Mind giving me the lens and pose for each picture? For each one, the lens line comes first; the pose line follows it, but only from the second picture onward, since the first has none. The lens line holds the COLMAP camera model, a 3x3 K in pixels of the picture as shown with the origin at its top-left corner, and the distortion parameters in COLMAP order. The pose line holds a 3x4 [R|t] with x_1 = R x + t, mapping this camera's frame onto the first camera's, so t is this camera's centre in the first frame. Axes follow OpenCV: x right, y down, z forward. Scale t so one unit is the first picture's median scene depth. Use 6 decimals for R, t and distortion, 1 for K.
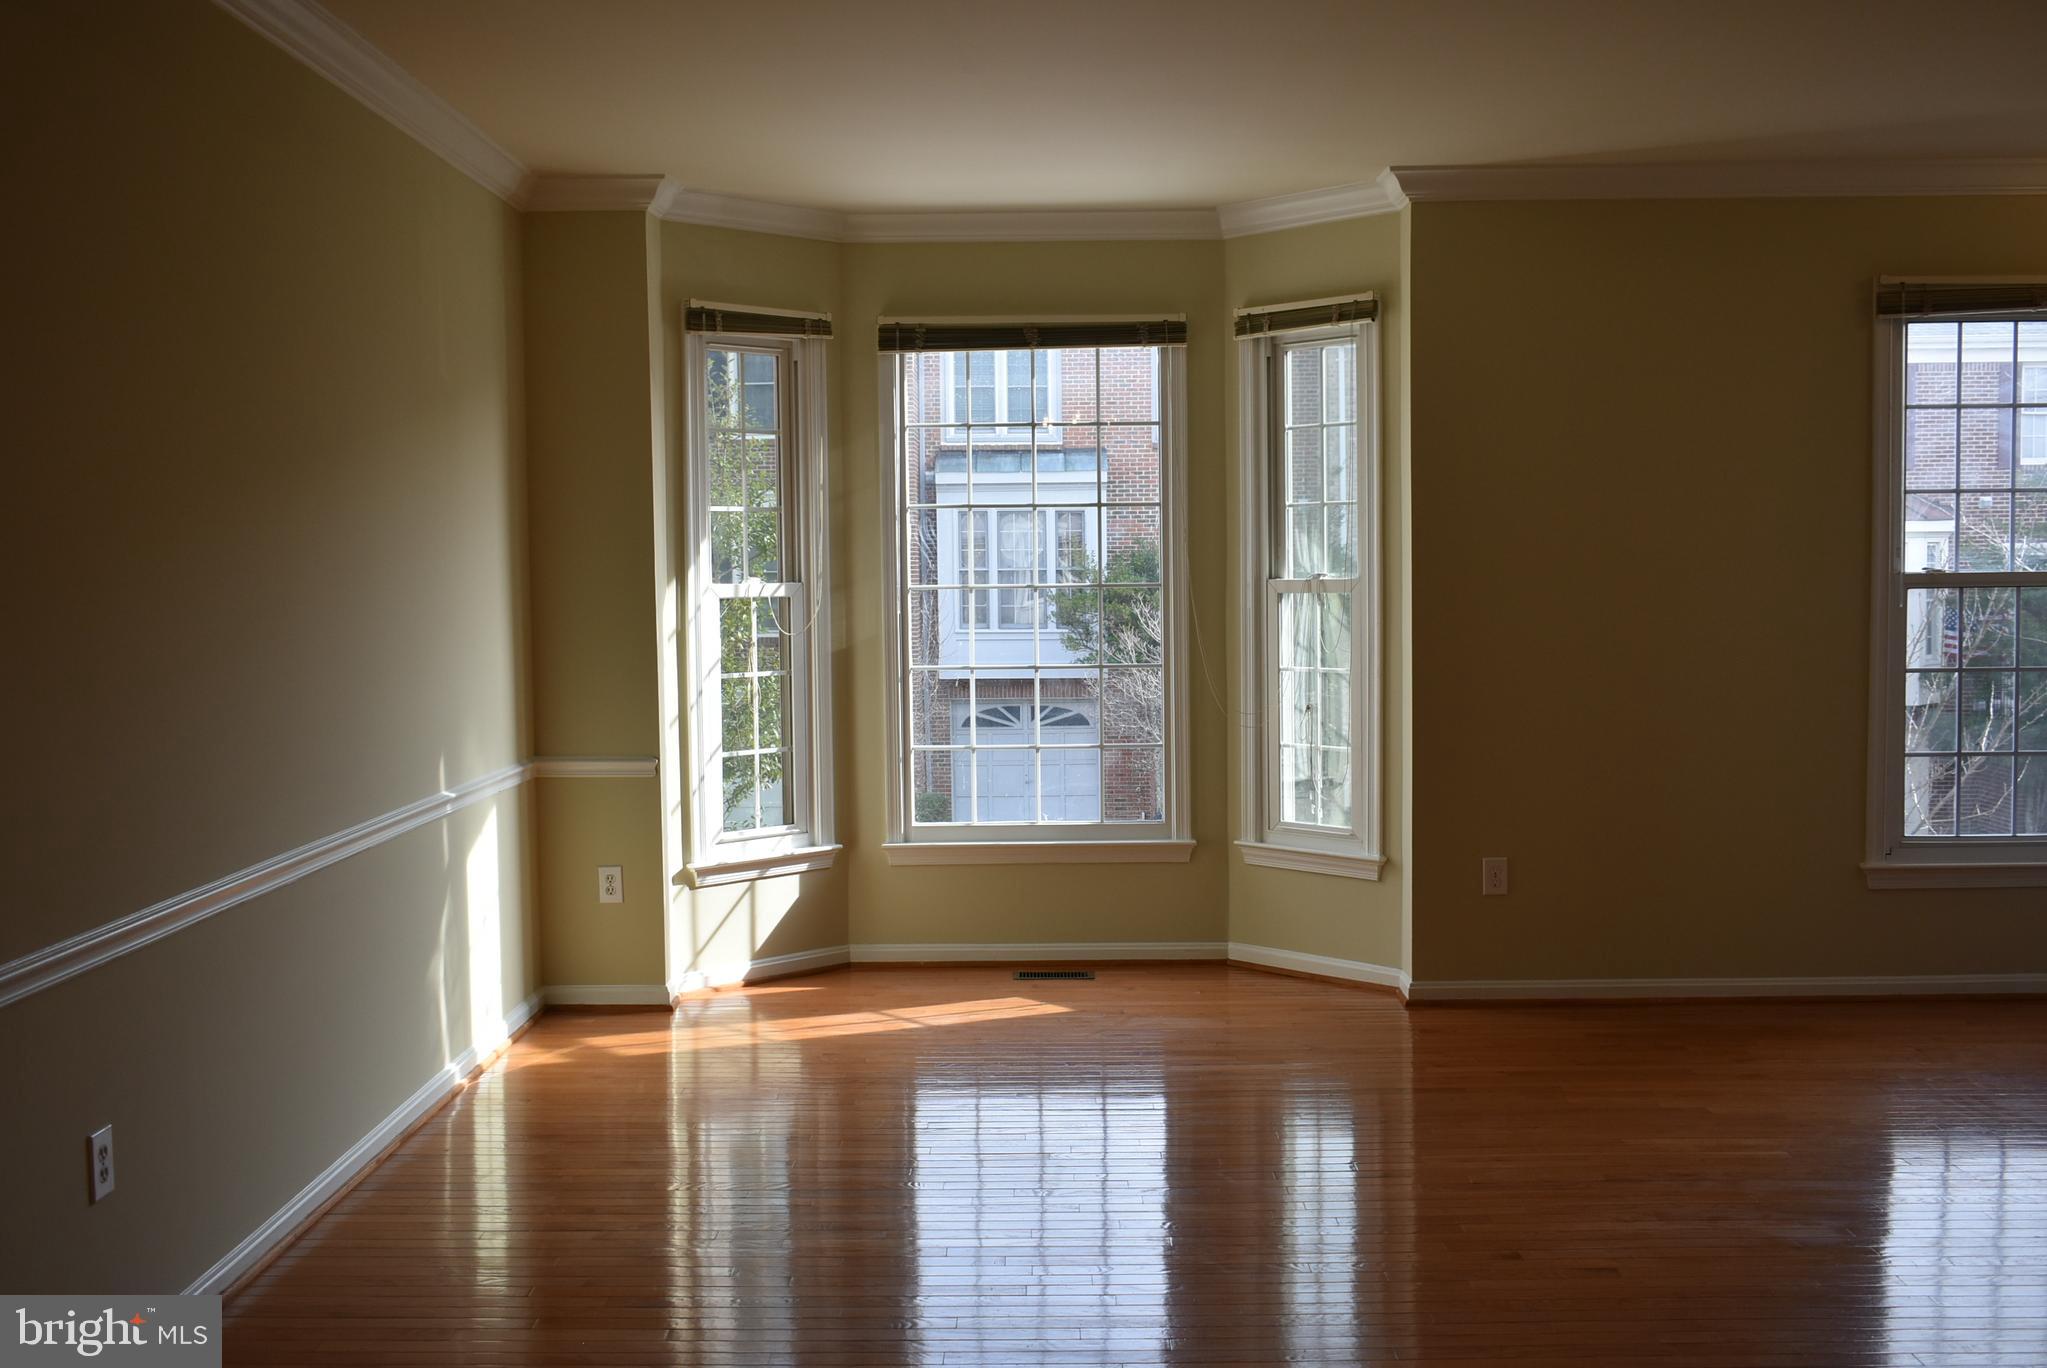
lens RADIAL K [[1996.5, 0, 1023.5], [0, 1996.5, 684.0], [0, 0, 1]] dist [-0.009698, -0.005852]
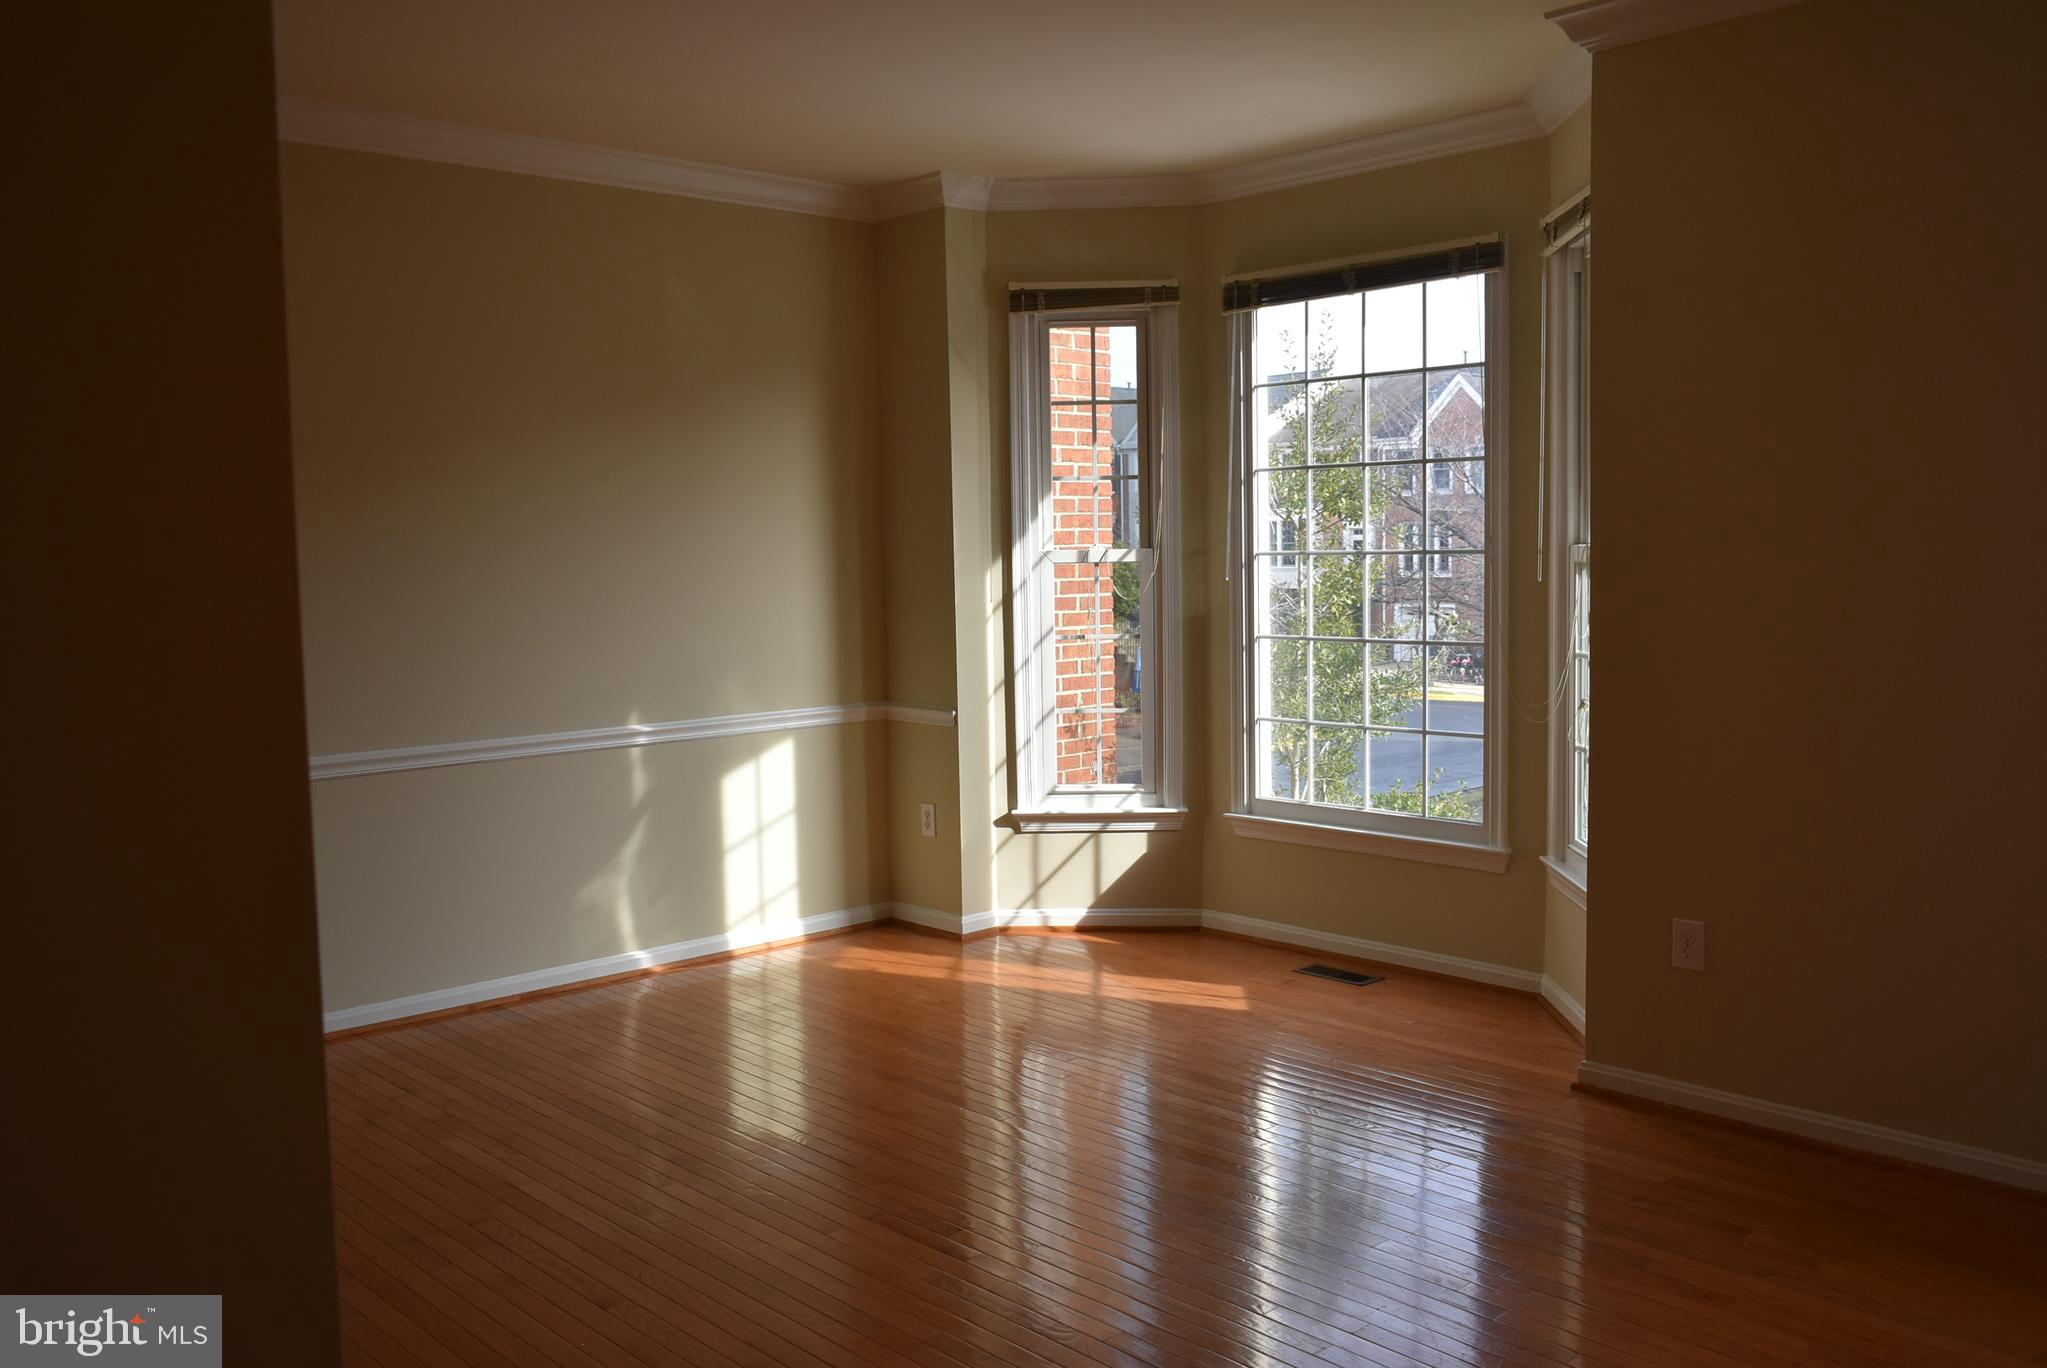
lens RADIAL K [[1715.5, 0, 1023.5], [0, 1715.5, 684.0], [0, 0, 1]] dist [-0.017180, -0.001469]
pose [[0.690094, 0.057359, -0.721443, 0.487917], [-0.034845, 0.998332, 0.046043, -0.020138], [0.722880, -0.006635, 0.690941, 0.354559]]
